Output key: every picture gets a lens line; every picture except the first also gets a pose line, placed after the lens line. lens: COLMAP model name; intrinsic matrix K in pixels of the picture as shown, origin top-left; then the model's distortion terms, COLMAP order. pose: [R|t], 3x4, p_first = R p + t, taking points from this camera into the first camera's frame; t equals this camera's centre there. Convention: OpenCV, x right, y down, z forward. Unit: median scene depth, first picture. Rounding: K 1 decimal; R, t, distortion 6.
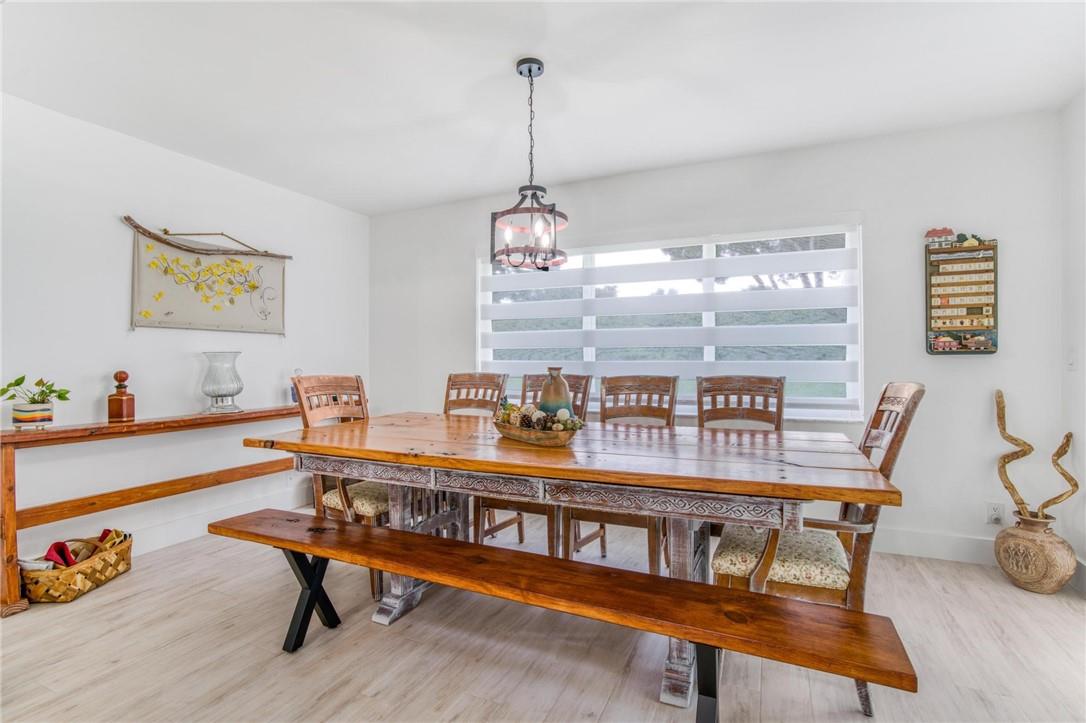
lens RADIAL K [[499.3, 0, 541.3], [0, 499.3, 362.7], [0, 0, 1]] dist [-0.028216, 0.001085]
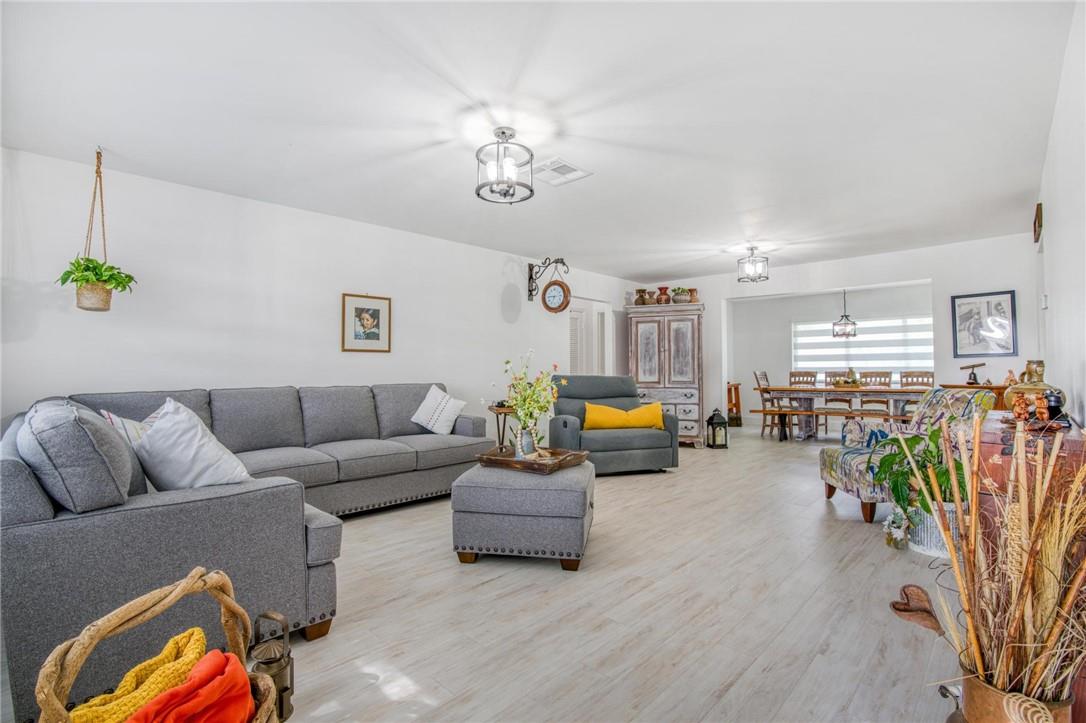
lens RADIAL K [[499.3, 0, 538.7], [0, 499.3, 362.0], [0, 0, 1]] dist [-0.028216, 0.001085]
pose [[0.928088, -0.012661, -0.372145, -0.466347], [0.008123, 0.999872, -0.013758, -0.002249], [0.372272, 0.009745, 0.928073, -1.995729]]
